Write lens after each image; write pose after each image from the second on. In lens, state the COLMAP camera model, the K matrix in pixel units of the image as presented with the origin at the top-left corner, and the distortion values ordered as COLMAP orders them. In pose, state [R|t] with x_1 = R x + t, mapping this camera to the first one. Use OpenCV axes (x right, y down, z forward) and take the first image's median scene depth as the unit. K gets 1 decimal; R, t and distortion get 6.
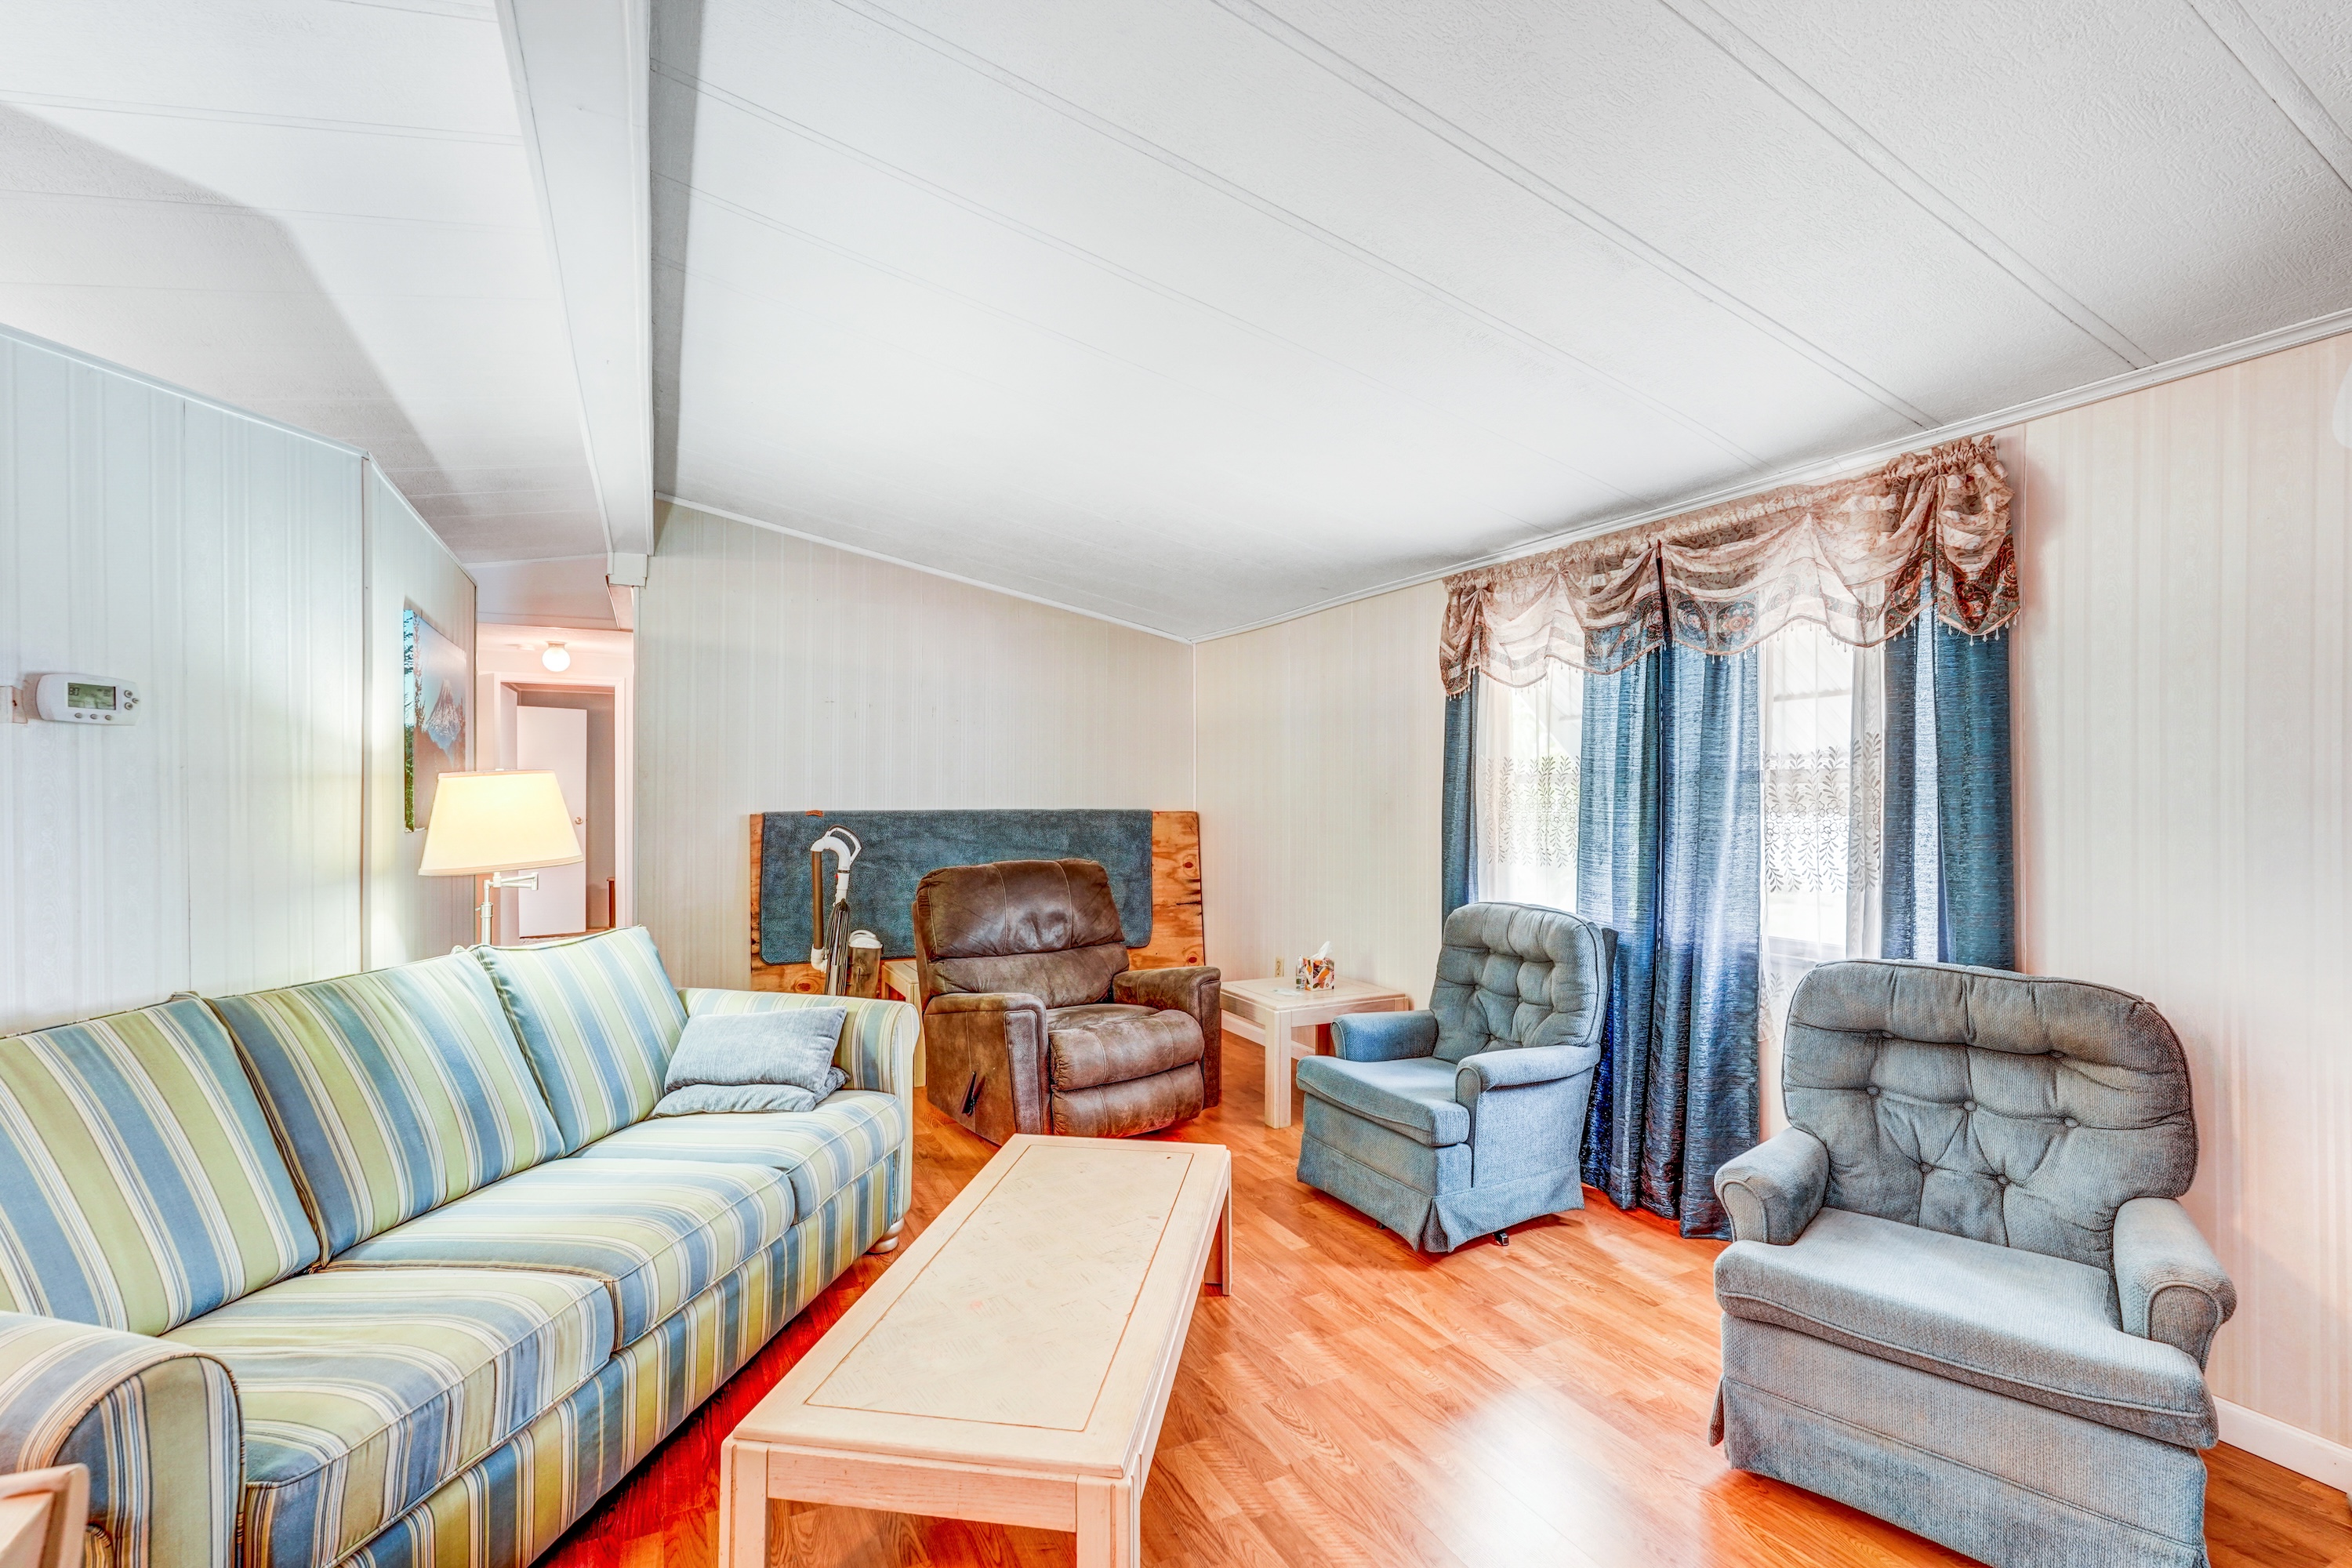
lens RADIAL K [[1040.7, 0, 1177.4], [0, 1040.7, 787.0], [0, 0, 1]] dist [0.118216, 0.000117]
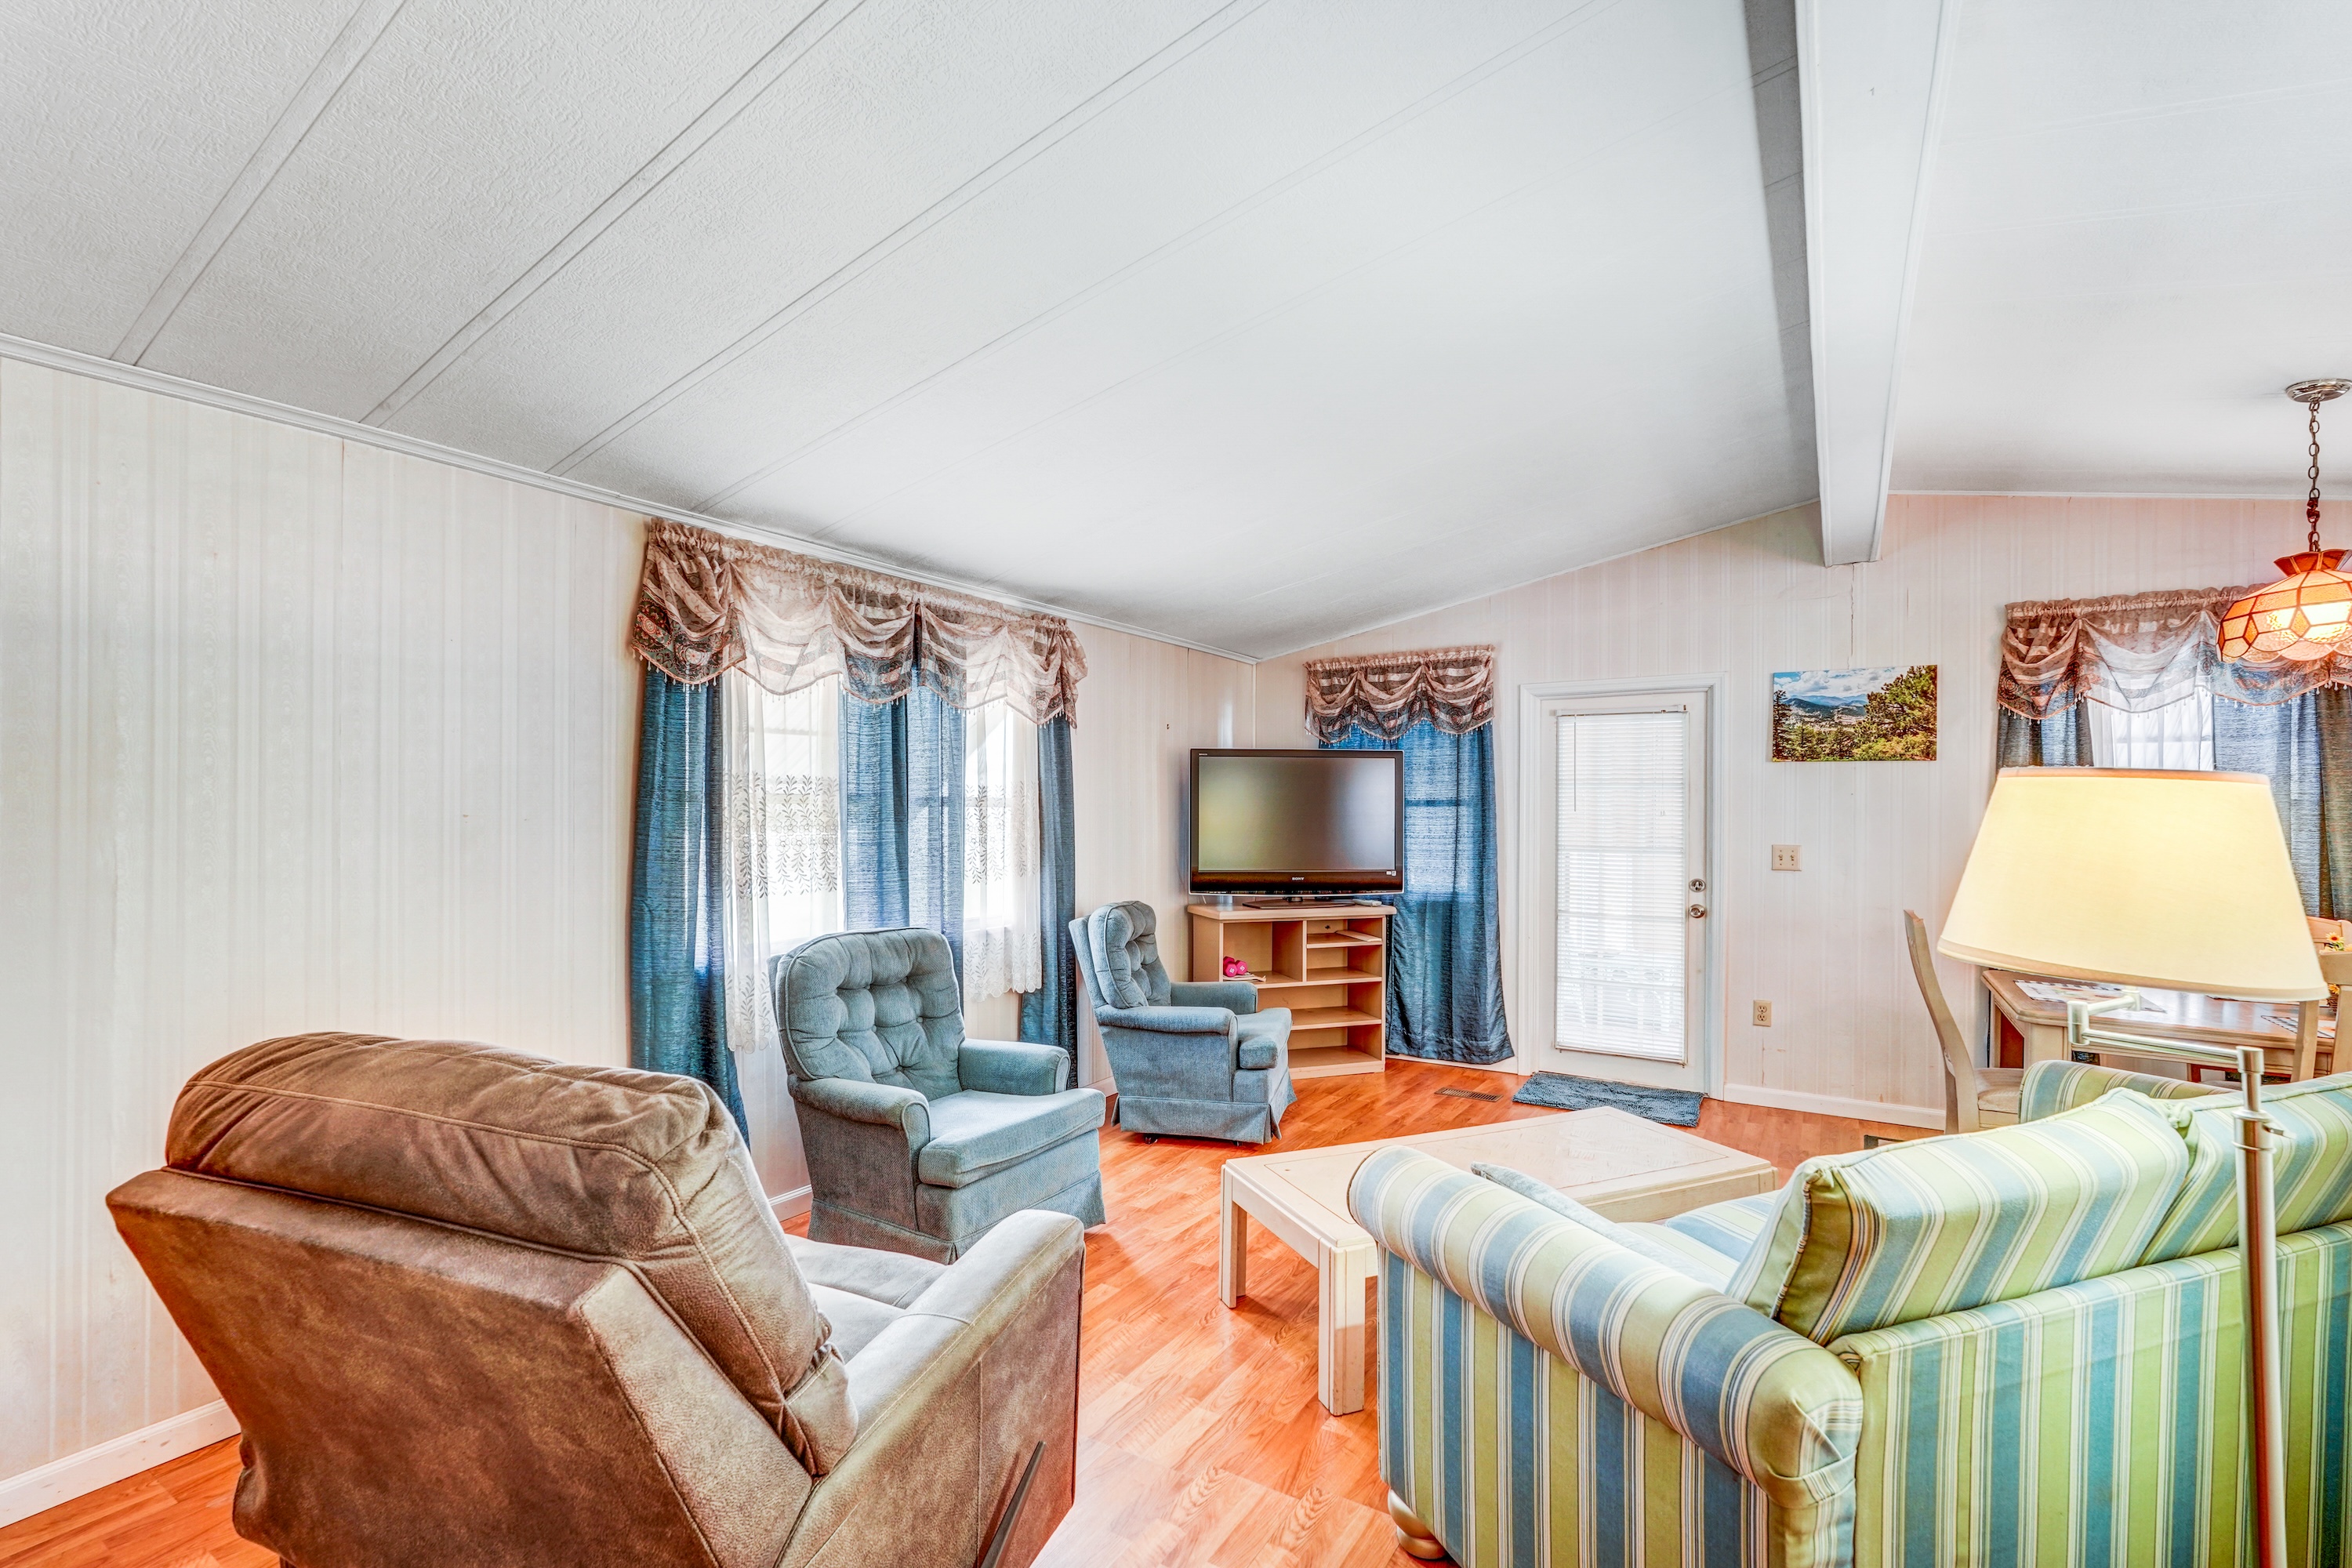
lens RADIAL K [[1040.7, 0, 1177.4], [0, 1040.7, 787.0], [0, 0, 1]] dist [0.118216, 0.000117]
pose [[-0.510866, 0.018800, 0.859455, -0.661516], [-0.001948, 0.999733, -0.023026, 0.001005], [-0.859658, -0.013437, -0.510693, 1.302876]]
